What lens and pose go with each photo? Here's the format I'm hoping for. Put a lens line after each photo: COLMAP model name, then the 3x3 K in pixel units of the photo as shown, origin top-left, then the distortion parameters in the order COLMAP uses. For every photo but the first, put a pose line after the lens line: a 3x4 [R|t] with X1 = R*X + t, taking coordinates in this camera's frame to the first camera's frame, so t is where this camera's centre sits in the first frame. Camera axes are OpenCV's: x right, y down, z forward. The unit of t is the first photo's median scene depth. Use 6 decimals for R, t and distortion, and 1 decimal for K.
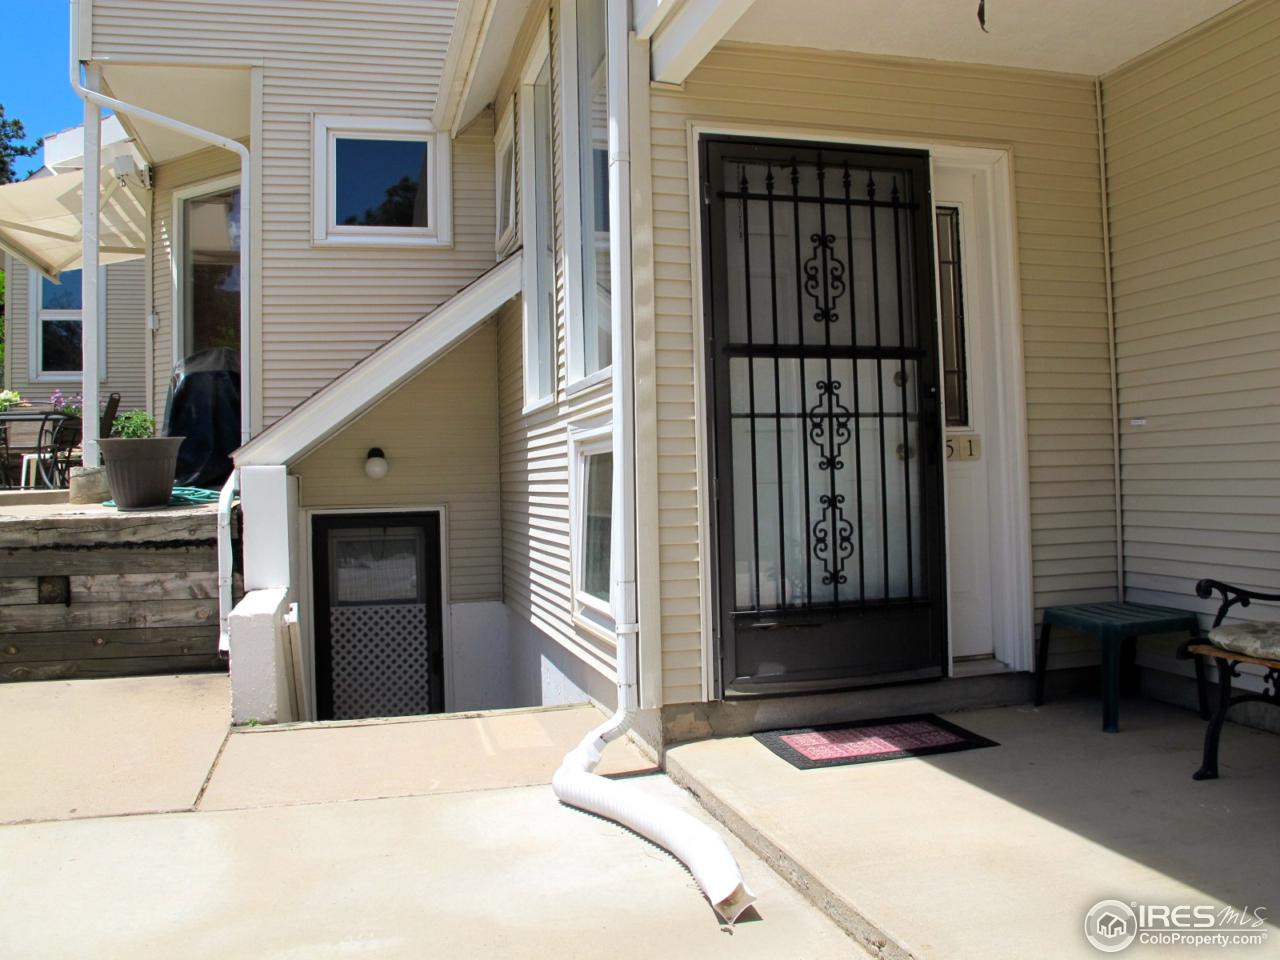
lens RADIAL K [[1068.3, 0, 640.0], [0, 1068.3, 450.9], [0, 0, 1]] dist [-0.100614, -0.000124]
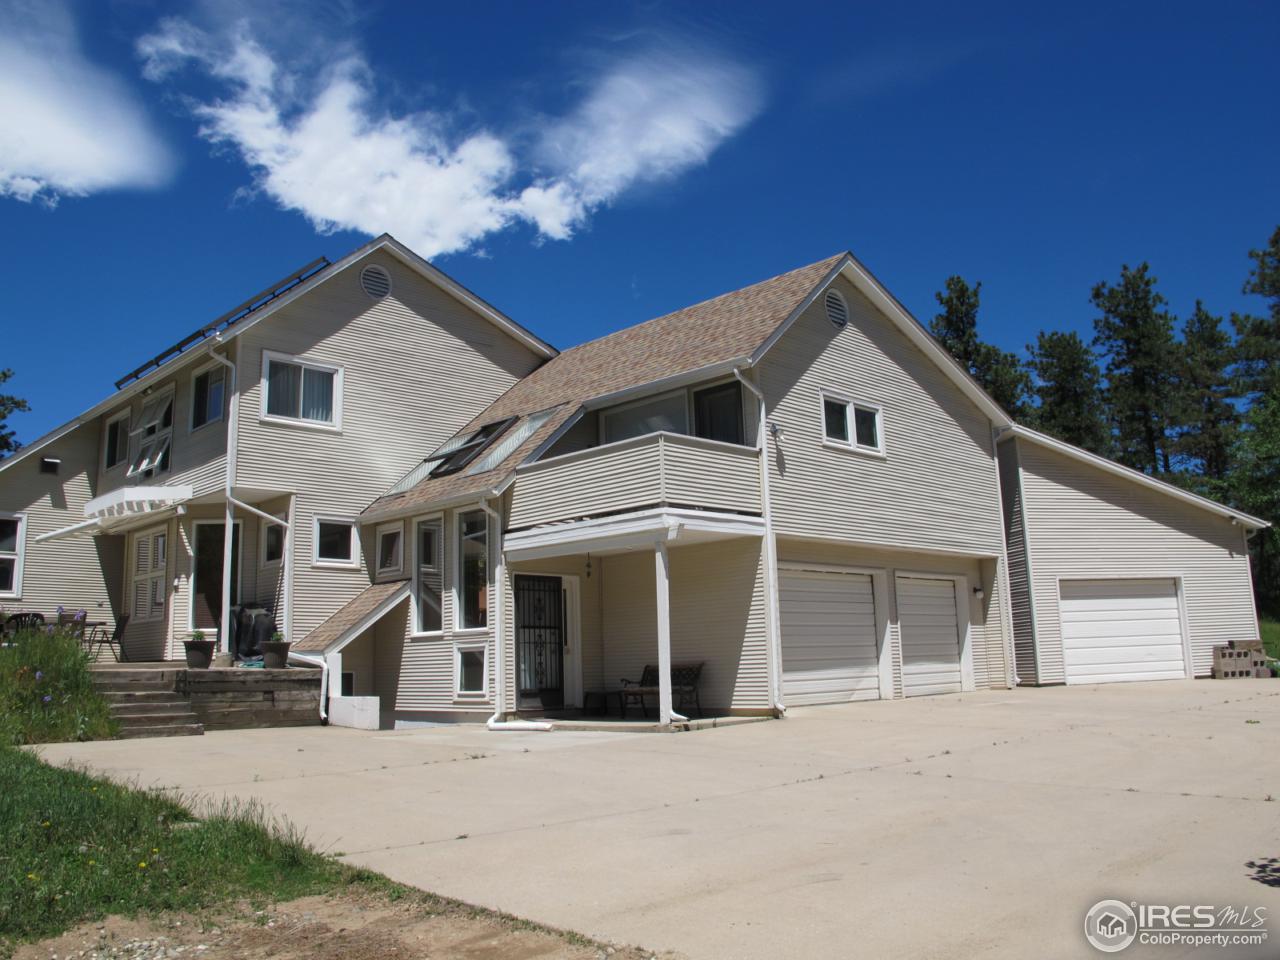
lens RADIAL K [[1043.7, 0, 640.0], [0, 1043.7, 480.0], [0, 0, 1]] dist [-0.037711, -0.002371]
pose [[0.874945, 0.094464, 0.474918, -1.452214], [-0.011946, 0.984699, -0.173855, 0.042691], [-0.484074, 0.146440, 0.862686, -2.753435]]
